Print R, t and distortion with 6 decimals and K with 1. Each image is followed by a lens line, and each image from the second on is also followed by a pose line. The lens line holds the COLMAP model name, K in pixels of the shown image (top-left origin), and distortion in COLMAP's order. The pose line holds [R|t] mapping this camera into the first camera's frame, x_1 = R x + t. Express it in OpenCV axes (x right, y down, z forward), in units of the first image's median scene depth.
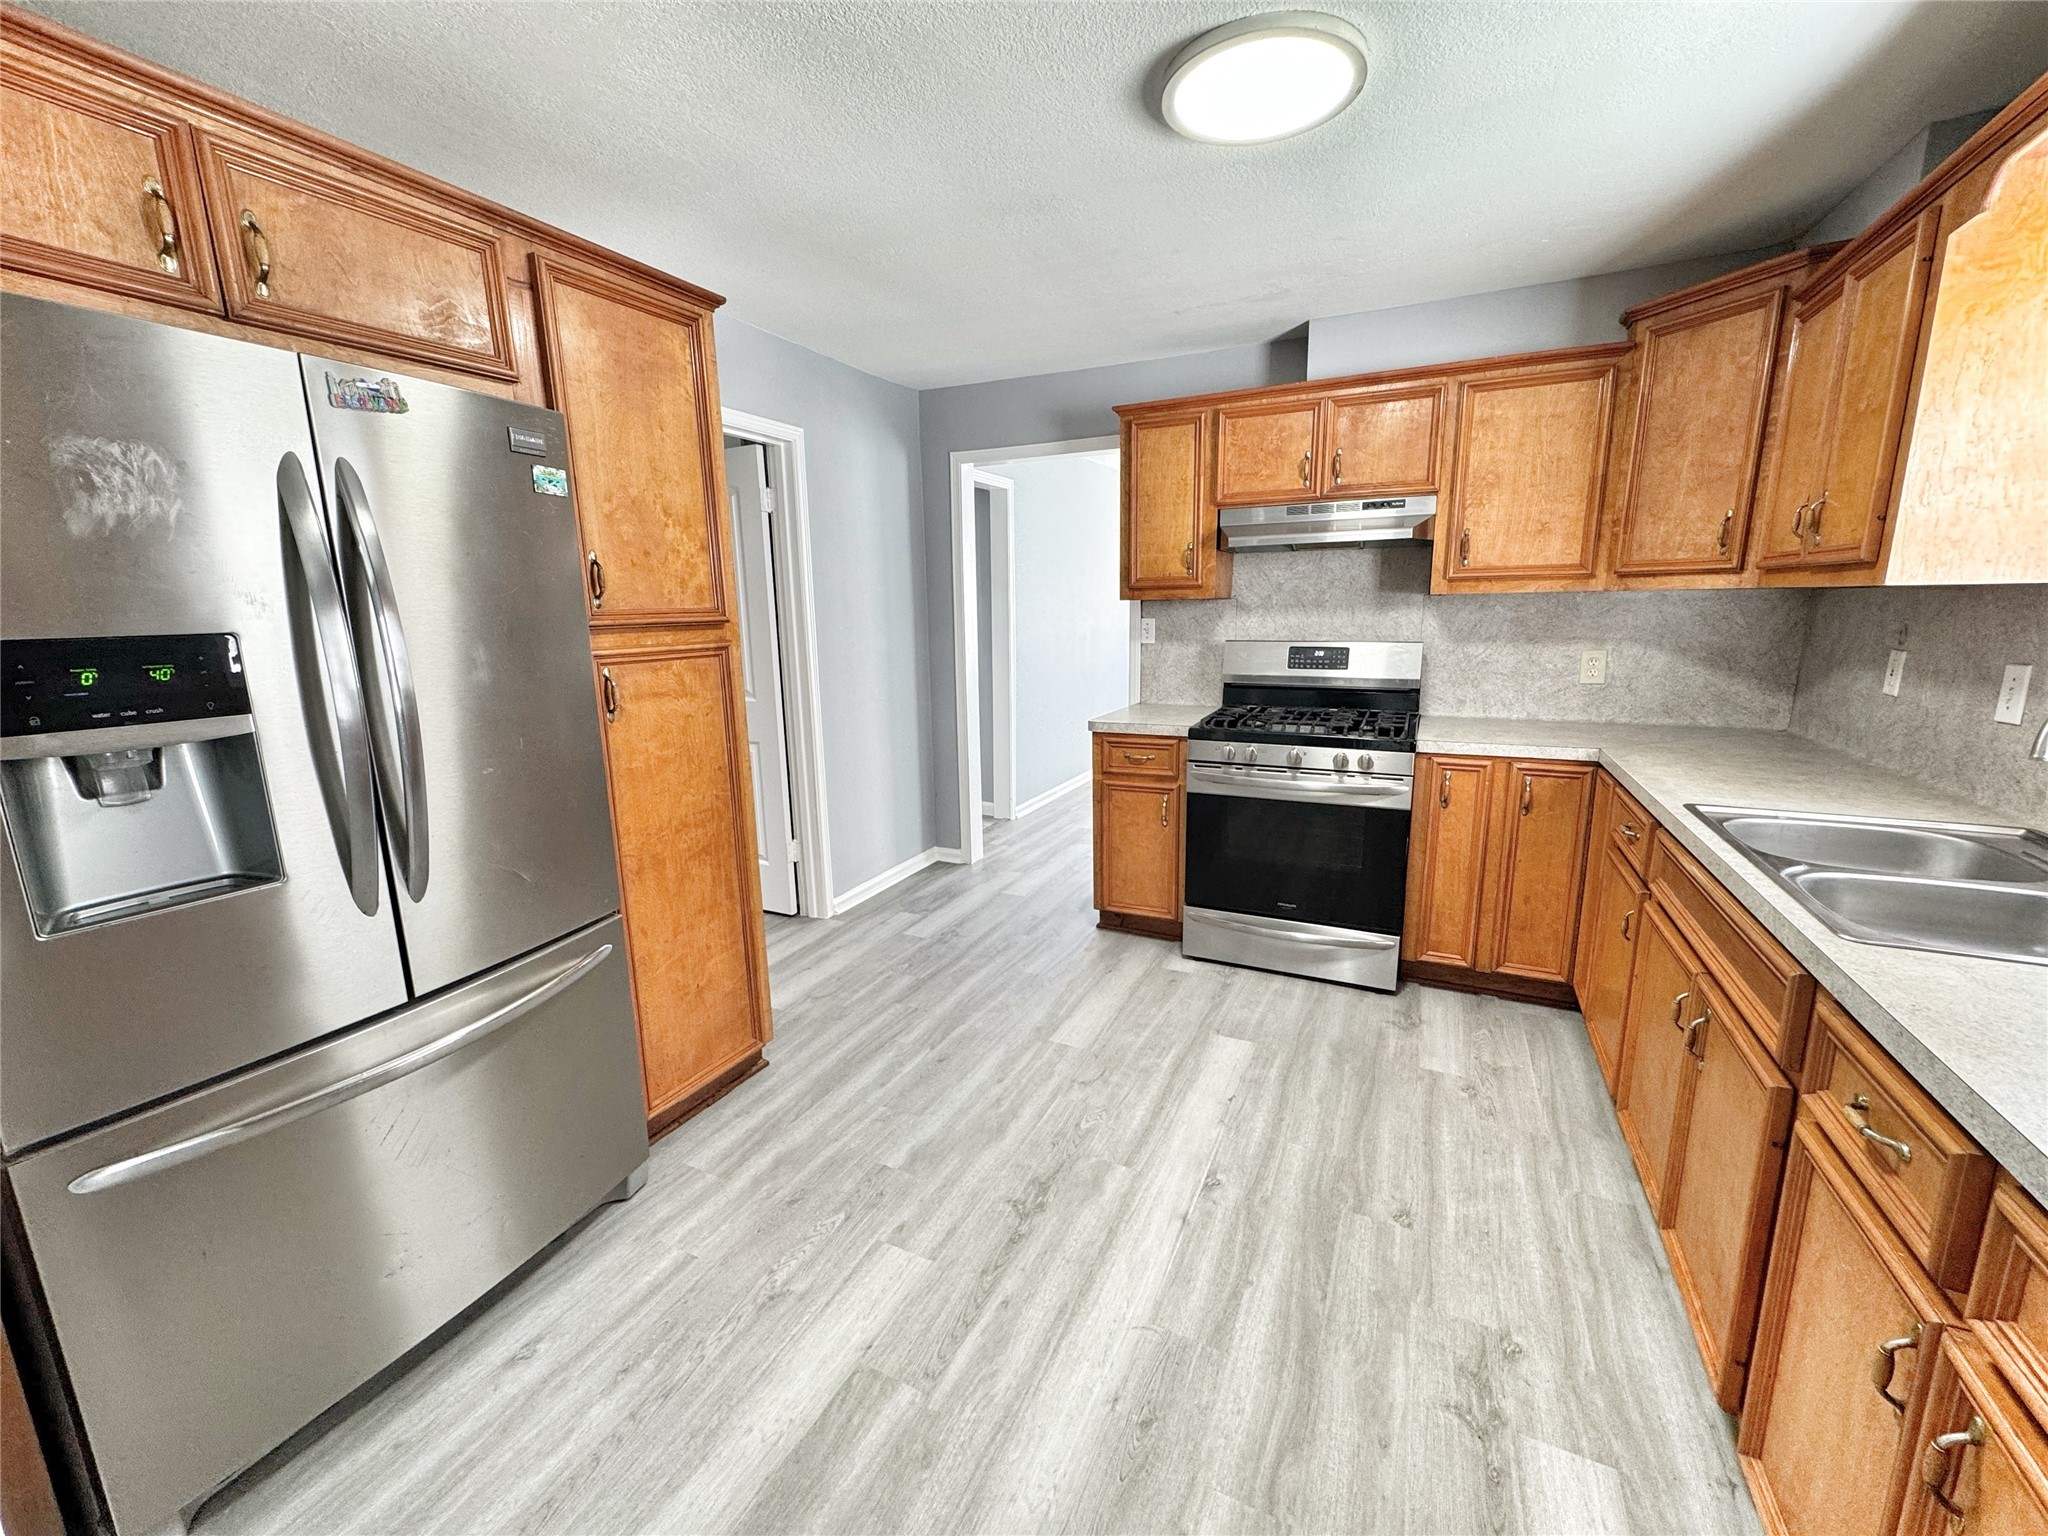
lens RADIAL K [[815.4, 0, 1025.7], [0, 815.4, 767.2], [0, 0, 1]] dist [-0.002600, -0.000482]
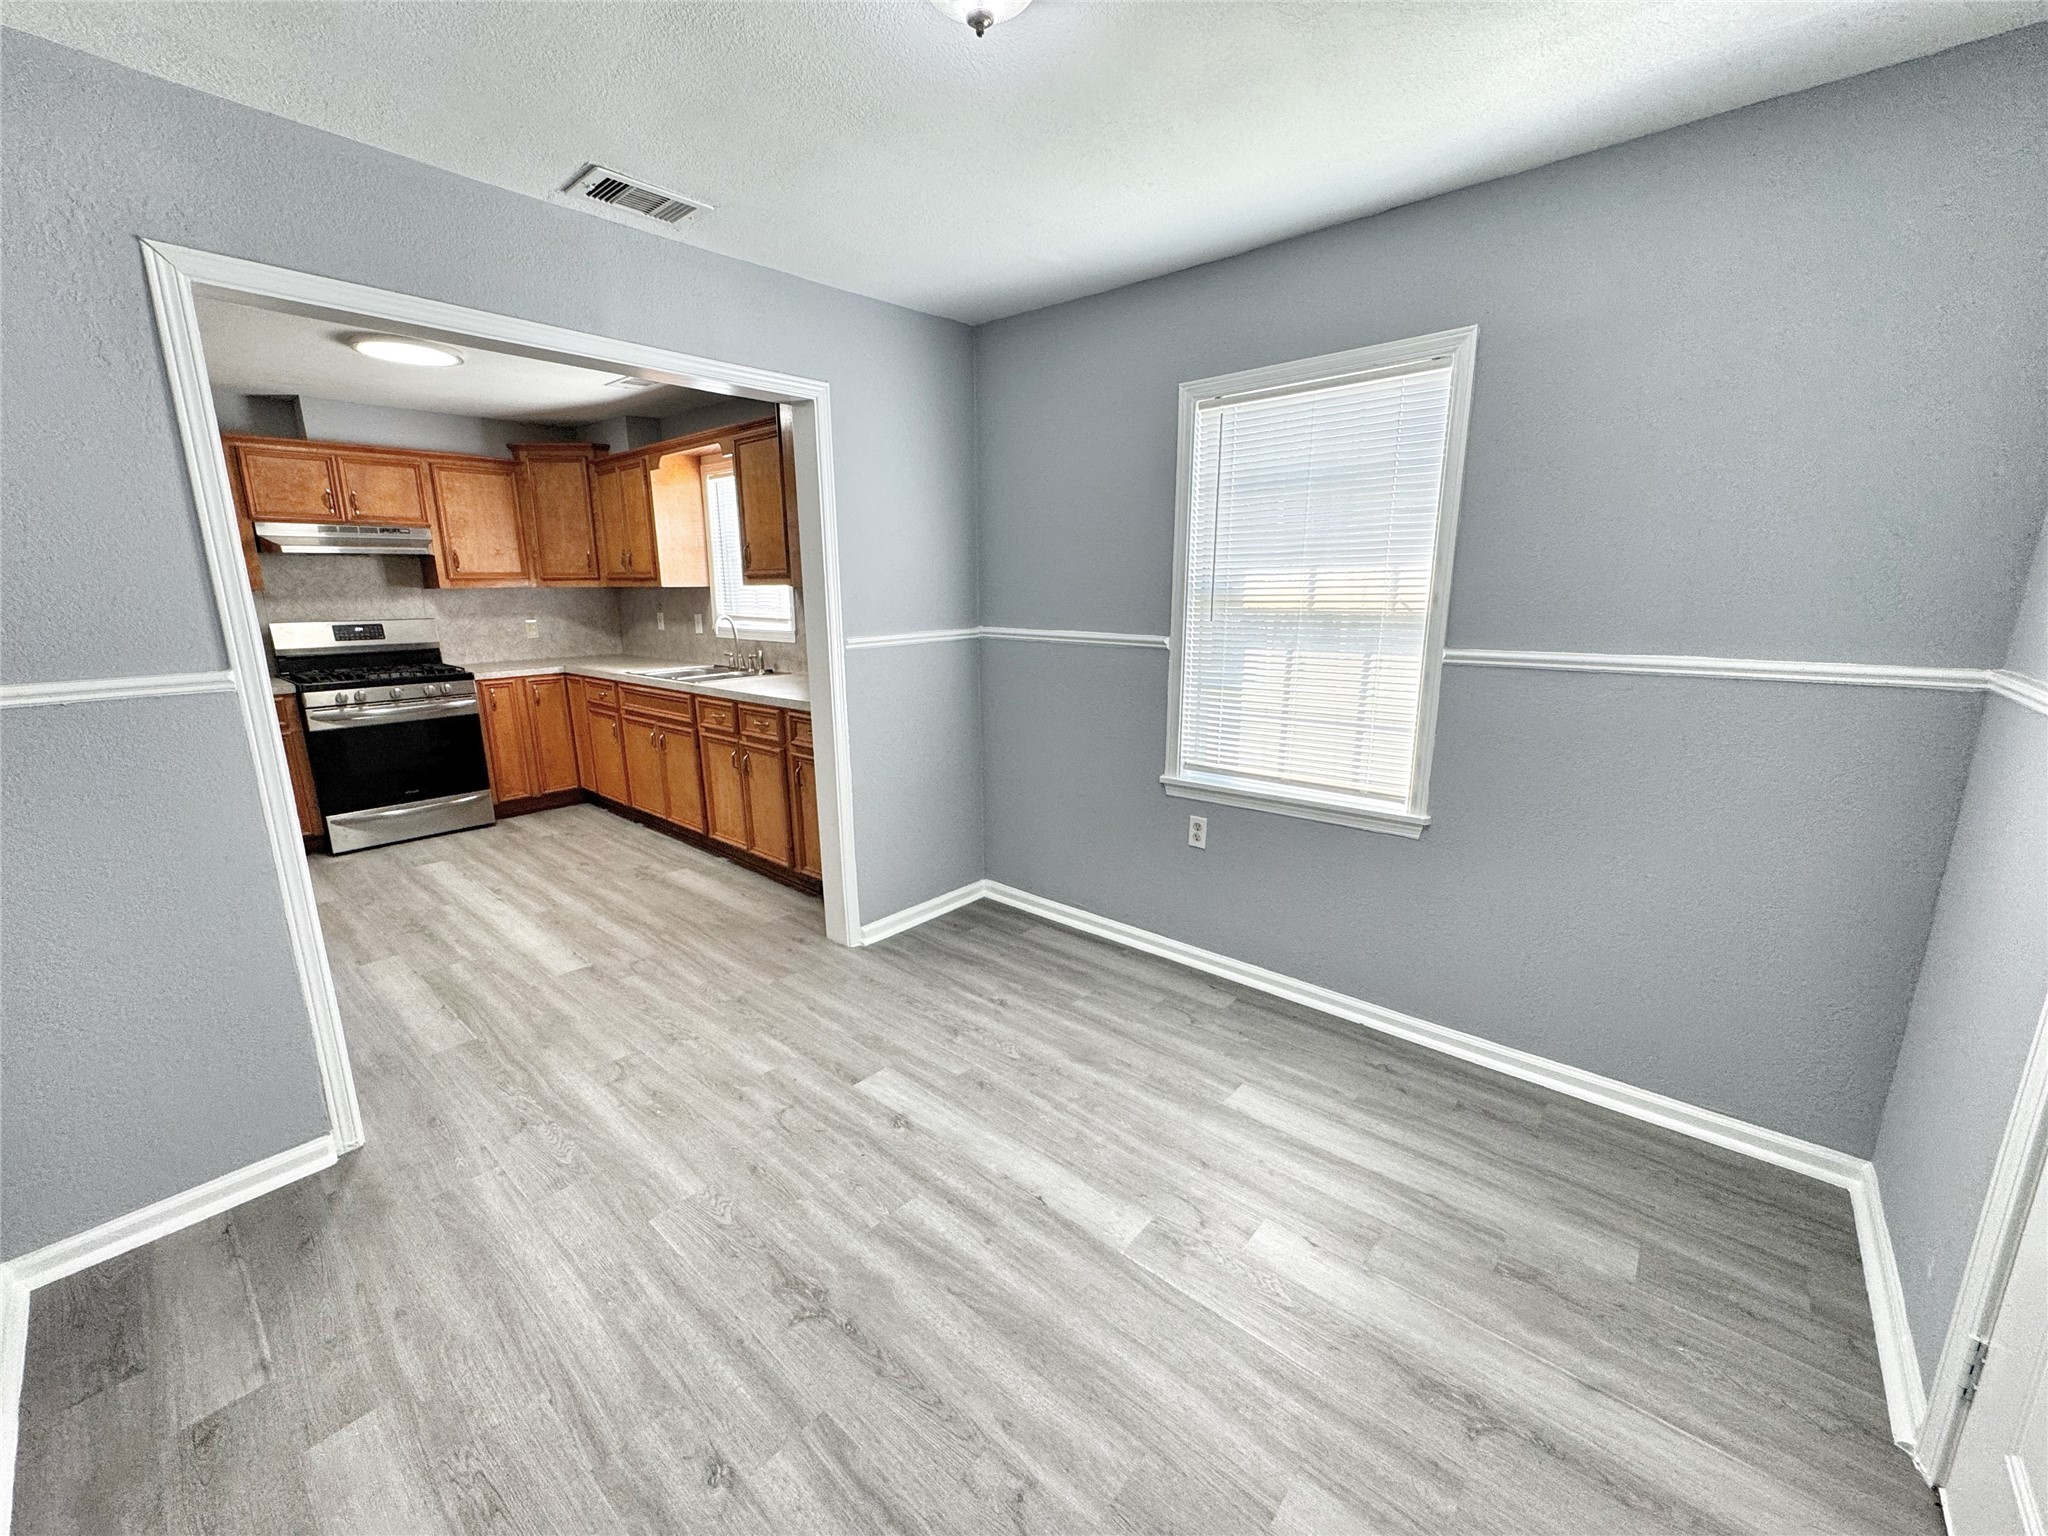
lens RADIAL K [[815.4, 0, 1025.7], [0, 815.4, 767.2], [0, 0, 1]] dist [-0.002600, -0.000482]
pose [[0.256079, -0.198926, 0.945966, -1.147967], [0.192724, 0.969457, 0.151695, 0.161416], [-0.947249, 0.143464, 0.286595, -0.747921]]
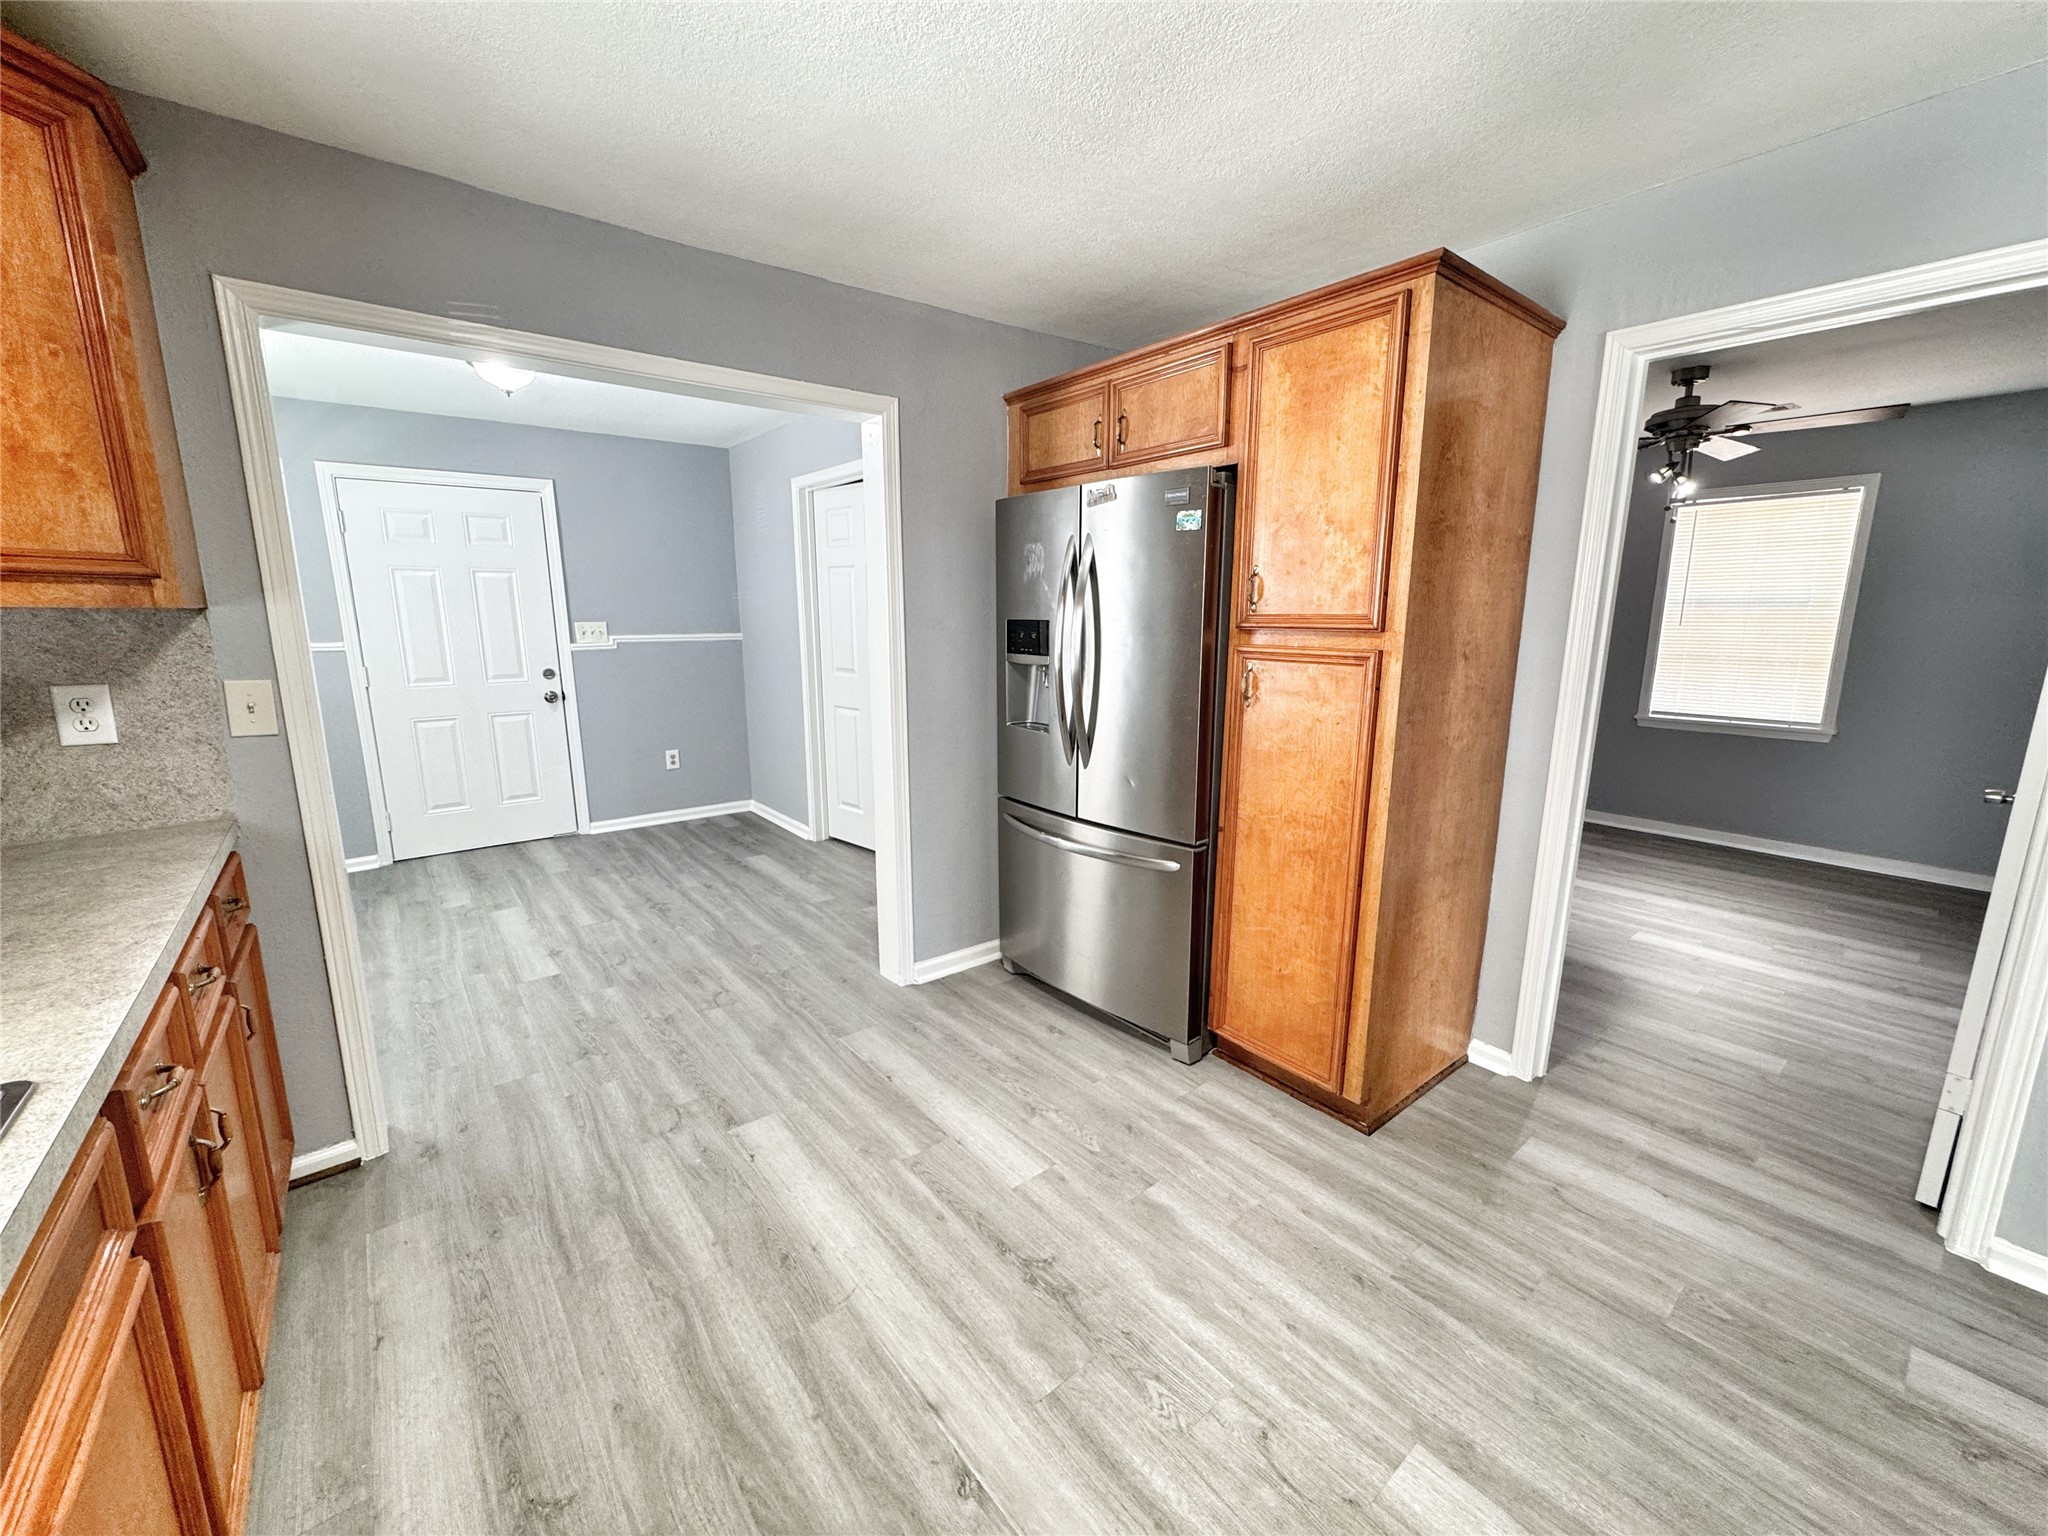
lens RADIAL K [[815.4, 0, 1025.7], [0, 815.4, 767.2], [0, 0, 1]] dist [-0.002600, -0.000482]
pose [[-0.419214, 0.186288, -0.888570, 0.645091], [-0.176086, 0.943454, 0.280869, -0.225578], [0.890648, 0.274209, -0.362707, 1.046319]]
